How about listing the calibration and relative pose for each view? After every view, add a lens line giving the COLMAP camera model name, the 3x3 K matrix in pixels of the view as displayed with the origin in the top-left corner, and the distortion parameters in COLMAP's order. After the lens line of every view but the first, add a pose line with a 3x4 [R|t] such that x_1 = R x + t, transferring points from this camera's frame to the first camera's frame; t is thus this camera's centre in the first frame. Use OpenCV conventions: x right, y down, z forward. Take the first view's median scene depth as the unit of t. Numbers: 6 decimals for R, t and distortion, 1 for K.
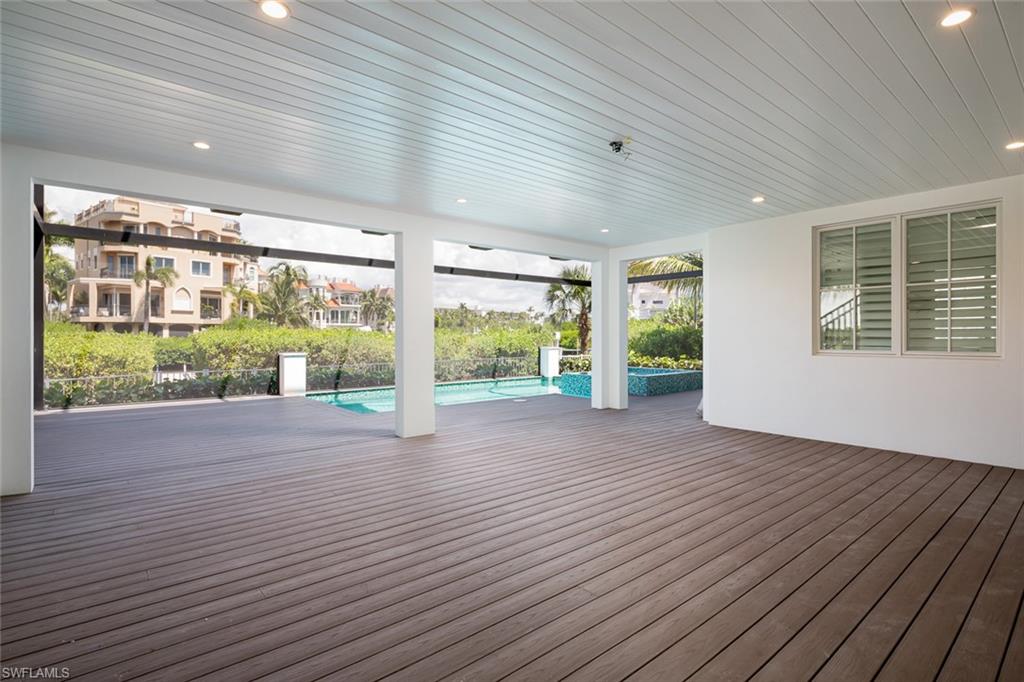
lens RADIAL K [[497.7, 0, 505.5], [0, 497.7, 337.6], [0, 0, 1]] dist [0.001740, 0.000489]
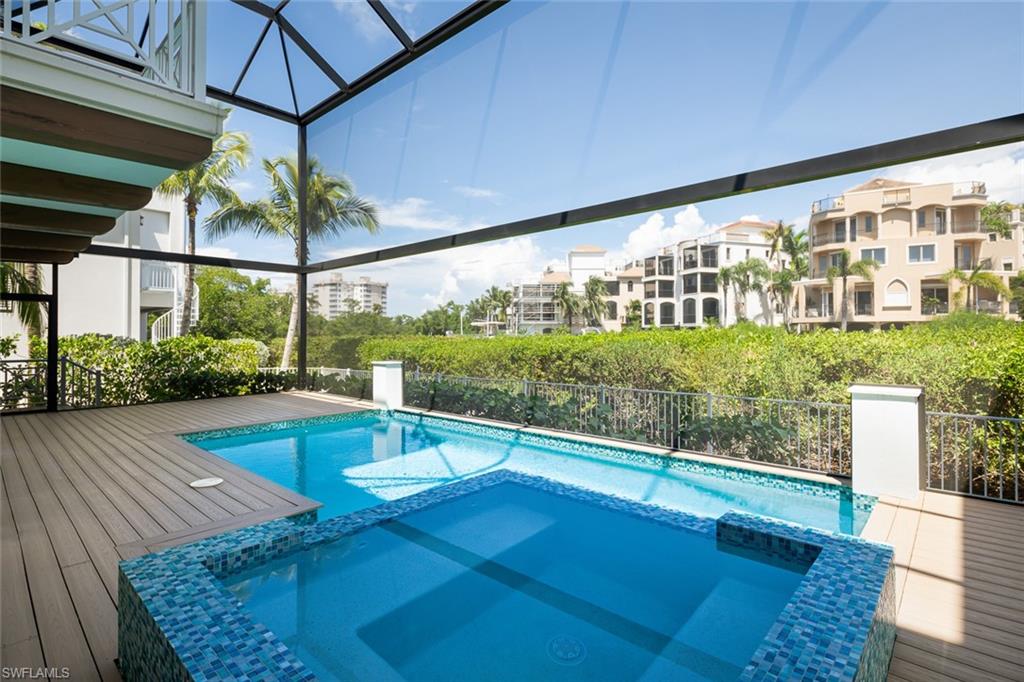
lens RADIAL K [[497.7, 0, 505.7], [0, 497.7, 336.5], [0, 0, 1]] dist [0.001740, 0.000489]
pose [[0.133970, 0.004147, -0.990977, 0.109692], [-0.001745, 0.999991, 0.003949, -0.004542], [0.990984, 0.001200, 0.133976, 0.213941]]
